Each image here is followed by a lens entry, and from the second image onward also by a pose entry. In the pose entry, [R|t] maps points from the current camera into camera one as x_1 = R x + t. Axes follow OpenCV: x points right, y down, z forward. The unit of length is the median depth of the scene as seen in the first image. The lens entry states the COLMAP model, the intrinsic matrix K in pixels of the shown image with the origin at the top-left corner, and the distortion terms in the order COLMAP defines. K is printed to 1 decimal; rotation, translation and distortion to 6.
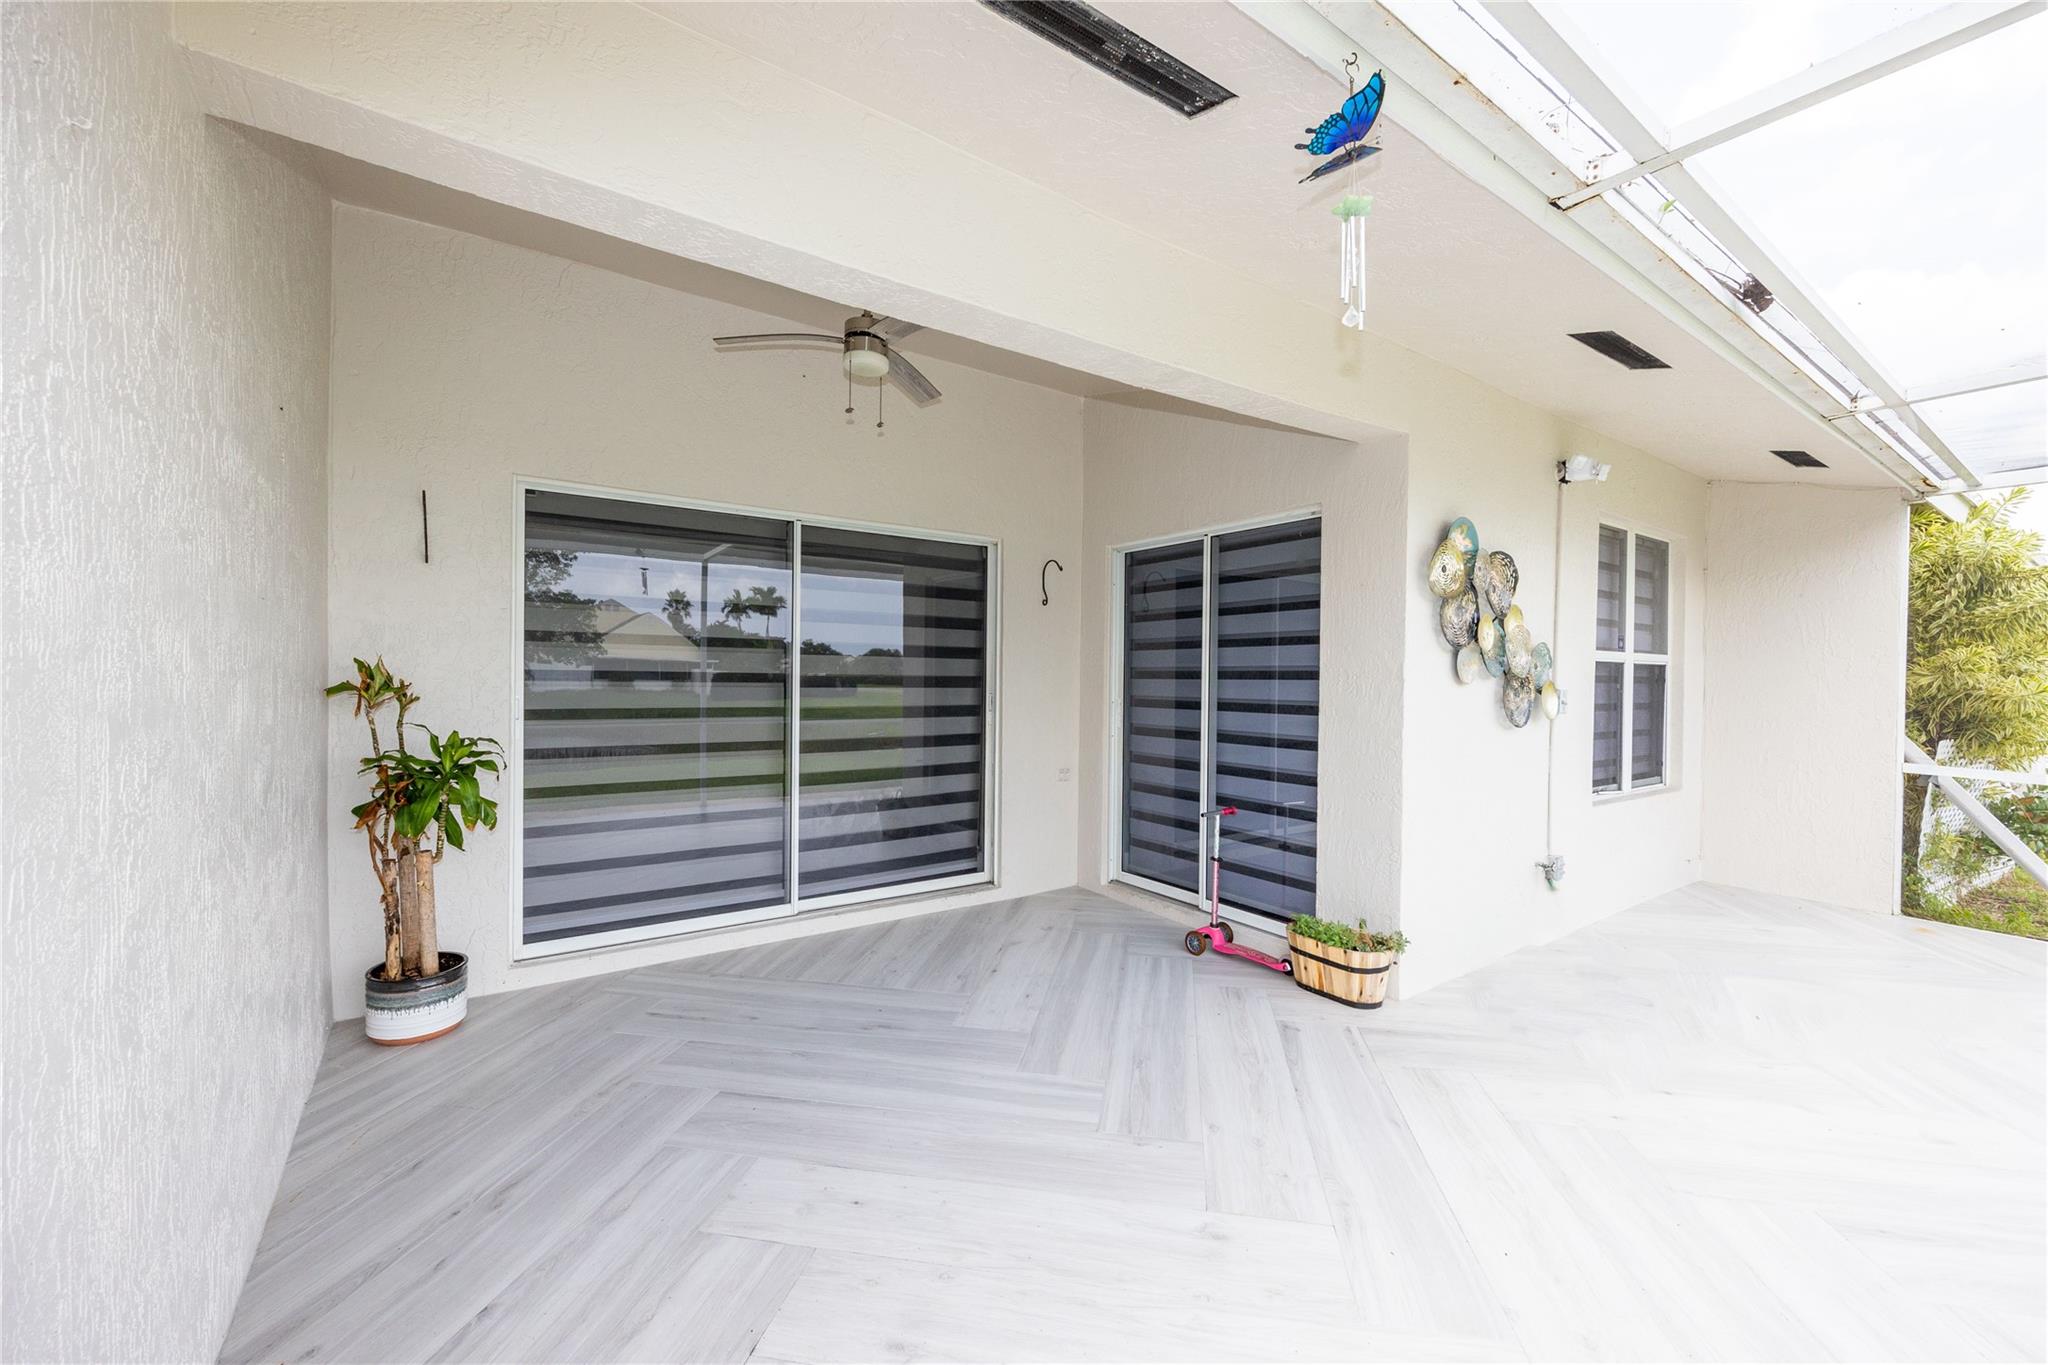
lens RADIAL K [[812.6, 0, 1033.8], [0, 812.6, 688.7], [0, 0, 1]] dist [-0.001163, -0.000461]
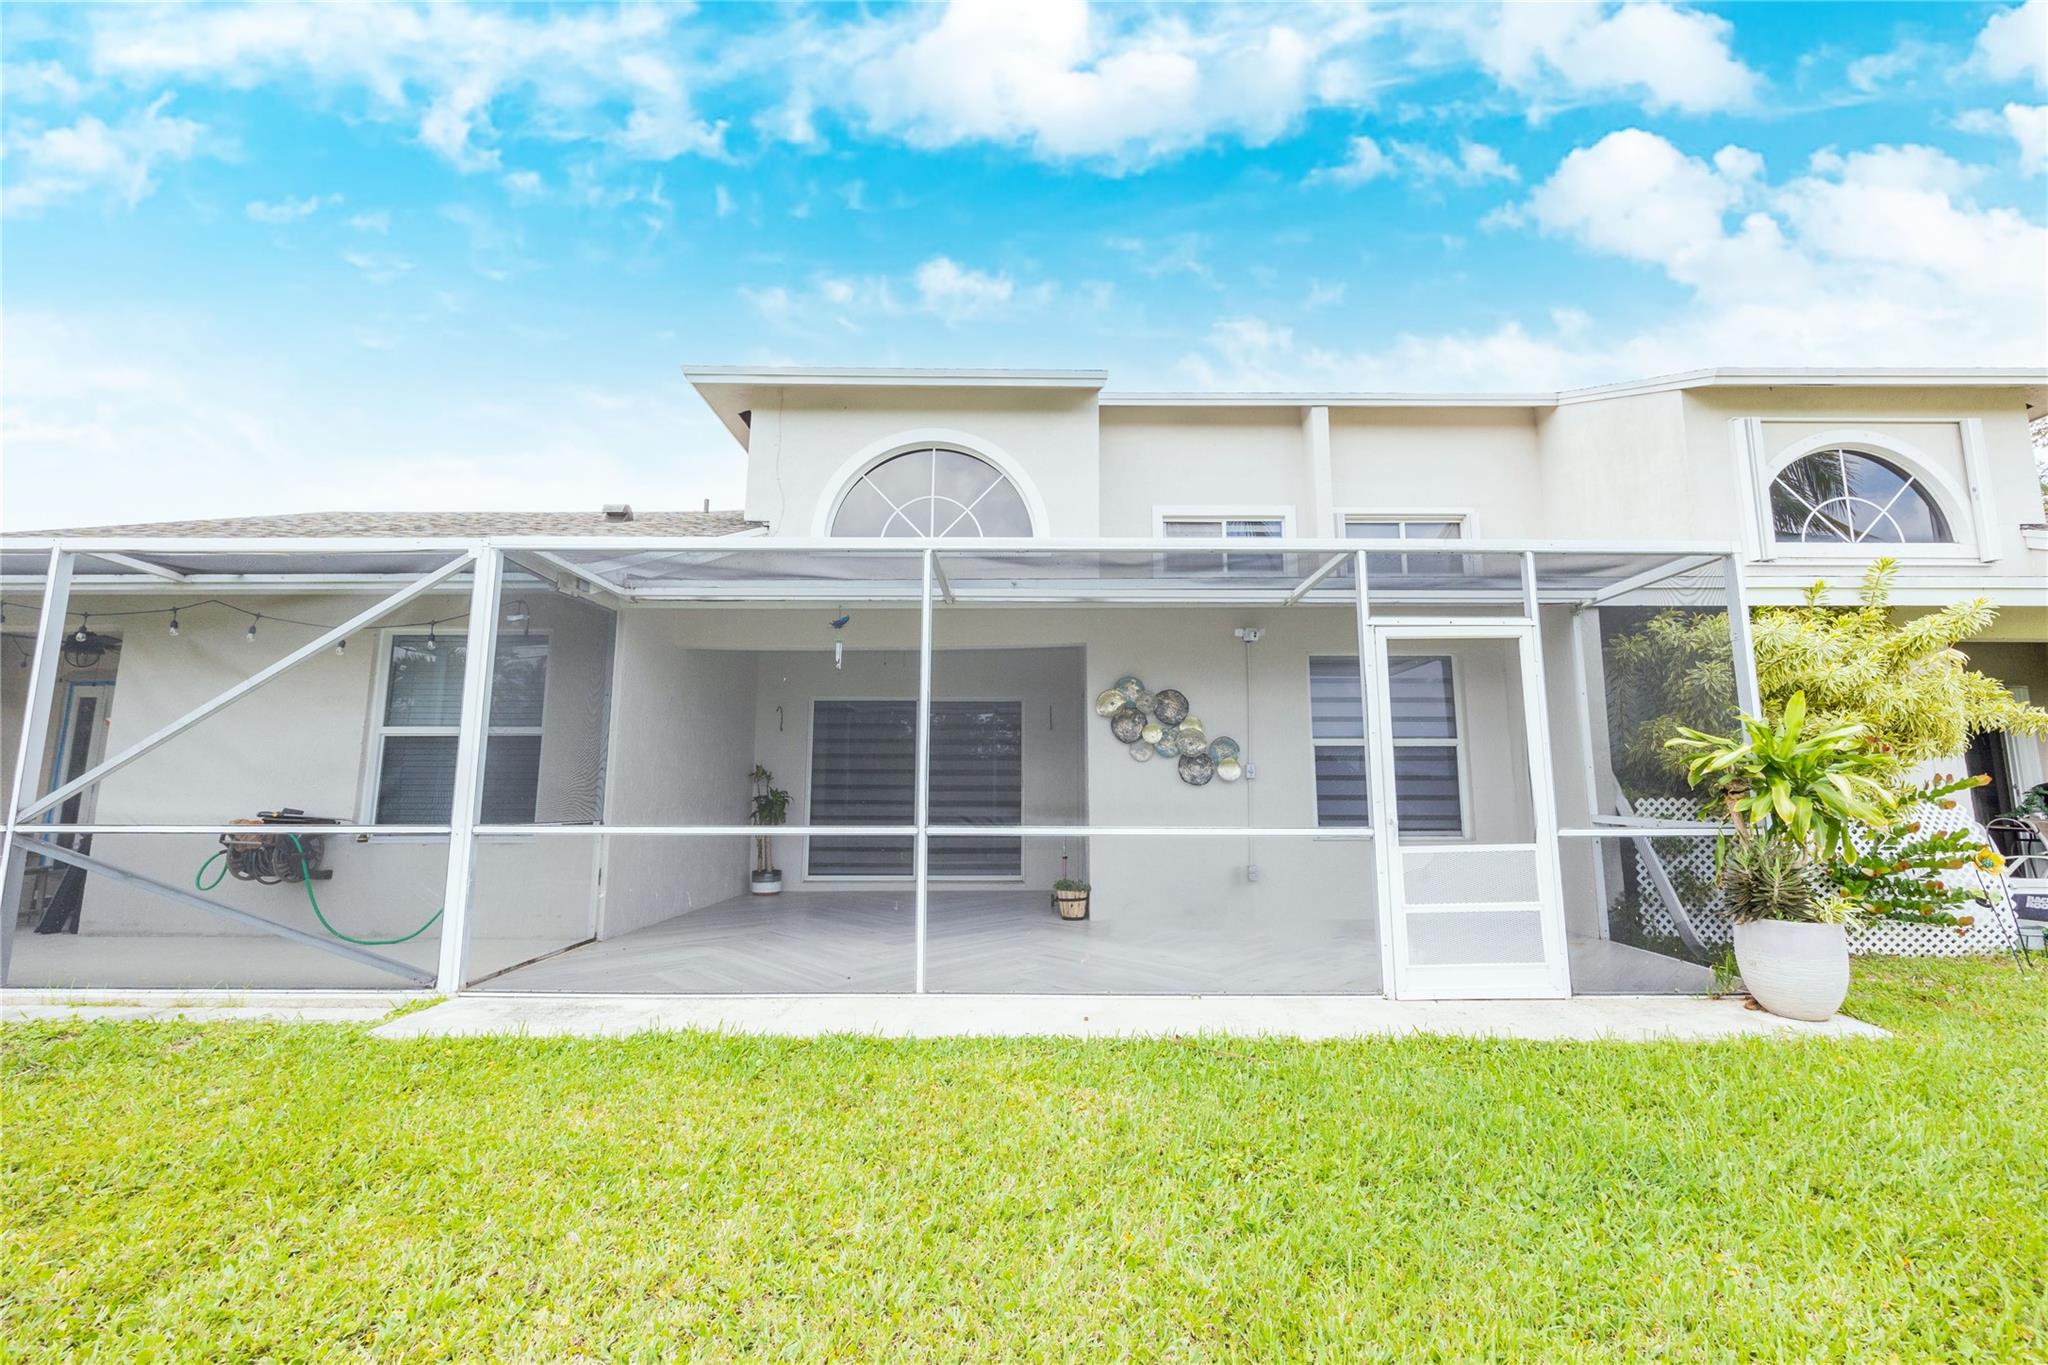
lens RADIAL K [[812.6, 0, 1033.8], [0, 812.6, 688.7], [0, 0, 1]] dist [-0.001163, -0.000461]
pose [[0.811518, -0.089875, -0.577374, 1.572828], [0.000090, 0.988120, -0.153686, 0.129941], [0.584327, 0.124666, 0.801885, -0.769598]]
